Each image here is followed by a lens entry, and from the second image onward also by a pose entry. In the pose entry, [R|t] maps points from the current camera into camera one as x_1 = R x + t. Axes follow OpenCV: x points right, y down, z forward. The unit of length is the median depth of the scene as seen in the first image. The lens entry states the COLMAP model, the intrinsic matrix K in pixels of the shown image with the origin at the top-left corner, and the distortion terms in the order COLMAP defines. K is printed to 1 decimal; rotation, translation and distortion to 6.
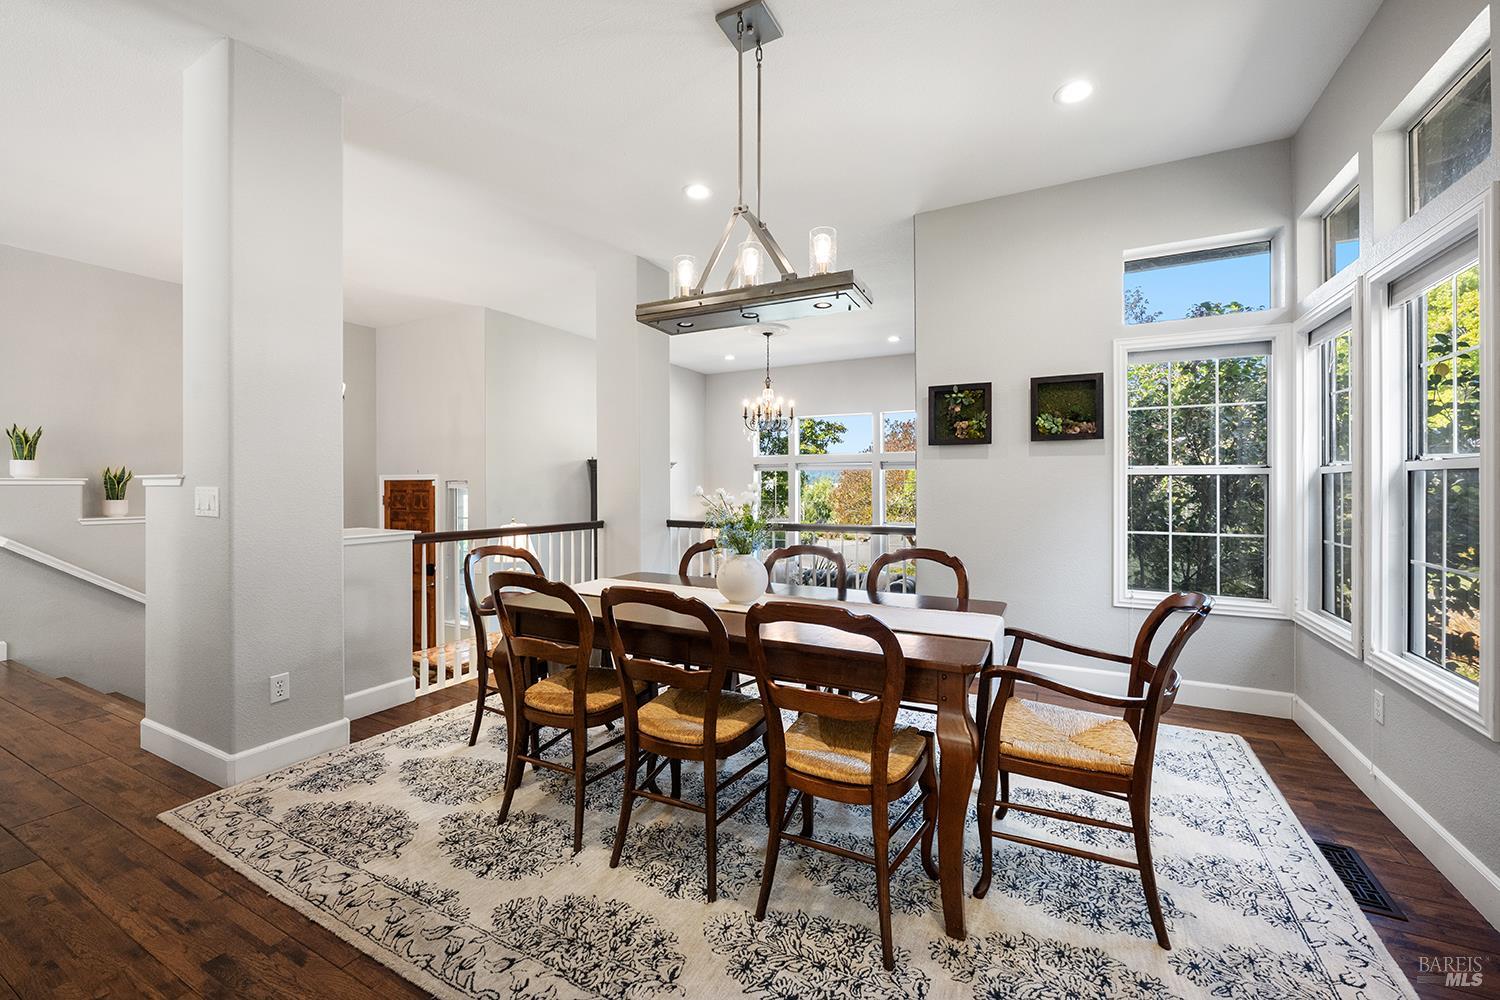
lens RADIAL K [[607.1, 0, 755.4], [0, 607.1, 489.7], [0, 0, 1]] dist [-0.011469, 0.000053]
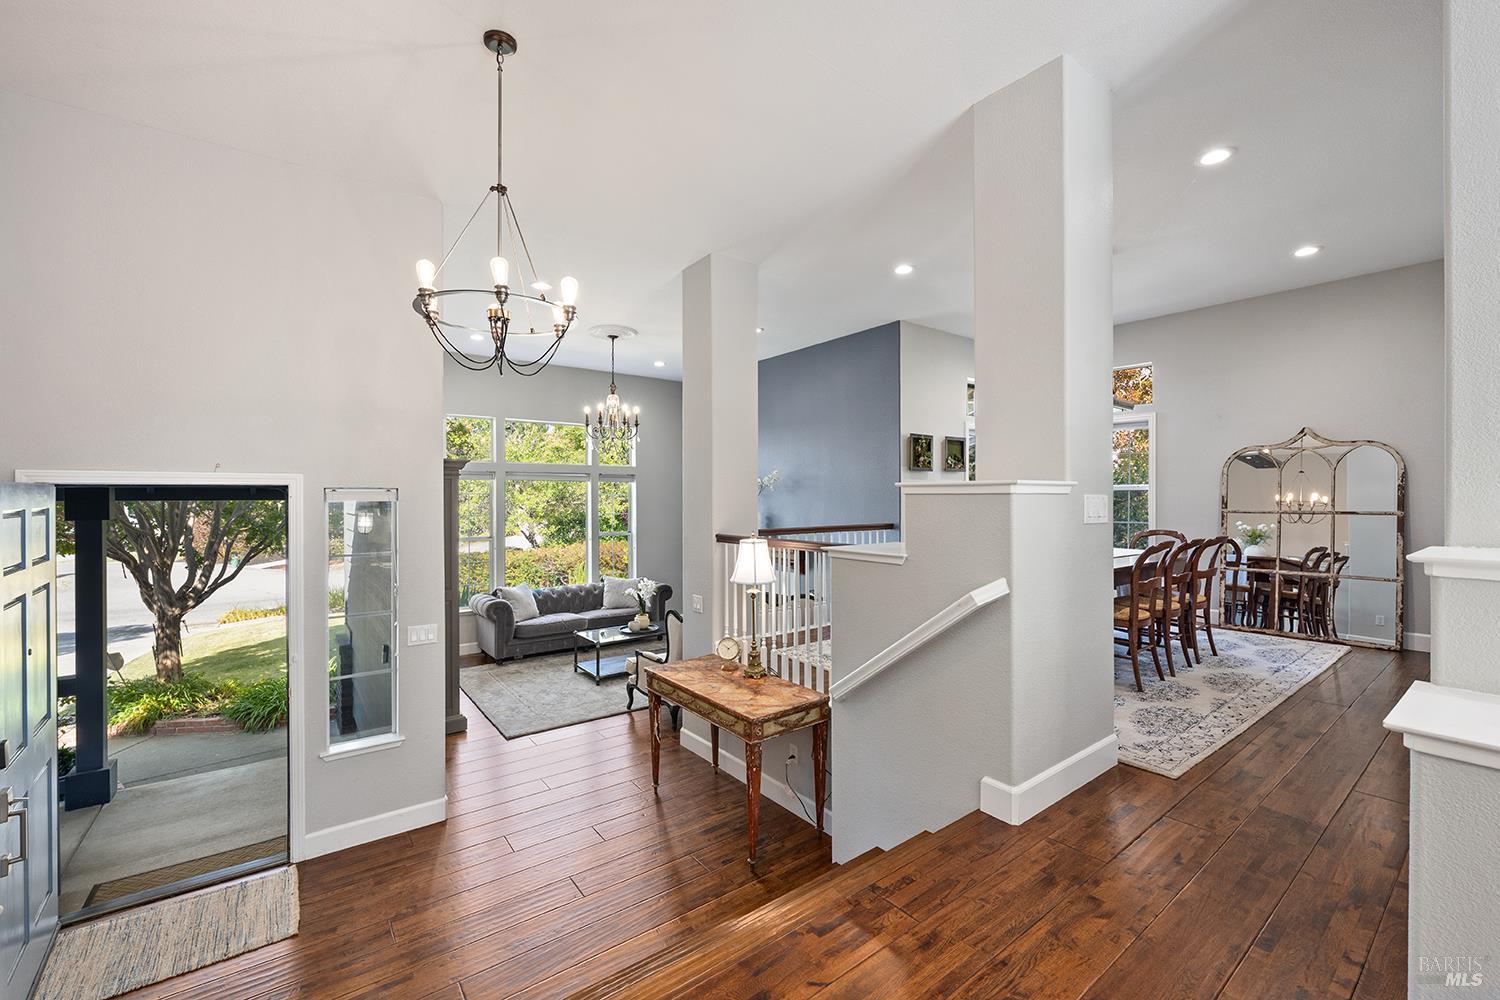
lens RADIAL K [[613.7, 0, 747.6], [0, 613.7, 519.4], [0, 0, 1]] dist [-0.012869, 0.000083]
pose [[0.432552, -0.037661, 0.900822, -1.549998], [0.007012, 0.999238, 0.038408, -0.012057], [-0.901582, -0.010297, 0.432486, 0.794529]]
